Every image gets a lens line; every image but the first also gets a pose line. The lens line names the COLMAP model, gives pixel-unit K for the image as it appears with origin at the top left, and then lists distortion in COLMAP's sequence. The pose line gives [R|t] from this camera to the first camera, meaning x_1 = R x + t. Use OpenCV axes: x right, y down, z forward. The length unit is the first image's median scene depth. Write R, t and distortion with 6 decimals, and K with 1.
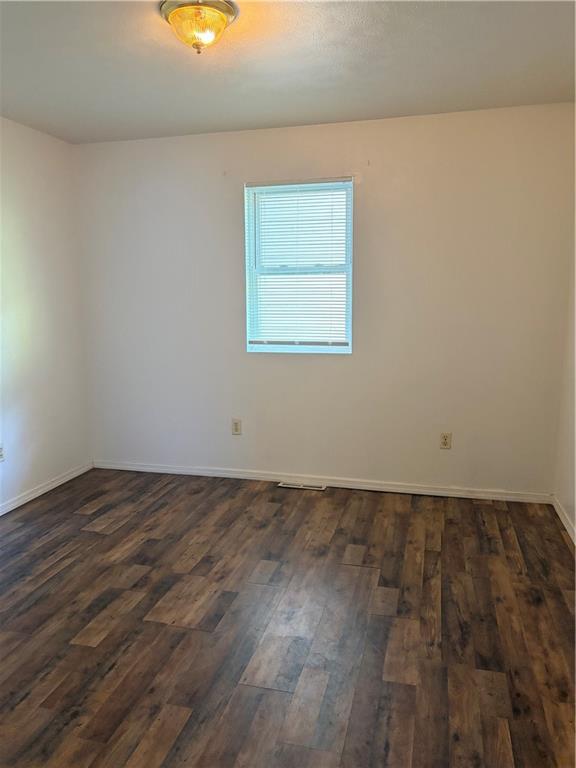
lens RADIAL K [[583.9, 0, 288.0], [0, 583.9, 384.0], [0, 0, 1]] dist [-0.003627, -0.004047]
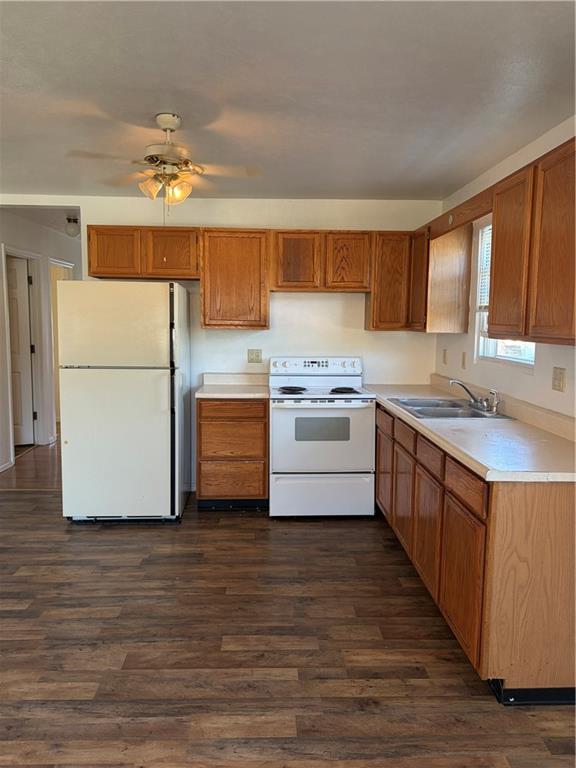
lens RADIAL K [[583.9, 0, 288.0], [0, 583.9, 384.0], [0, 0, 1]] dist [-0.003627, -0.004047]
pose [[0.285355, 0.114126, -0.951603, 0.871631], [-0.163992, 0.984057, 0.068842, -0.149904], [0.944288, 0.136411, 0.299521, 0.898454]]
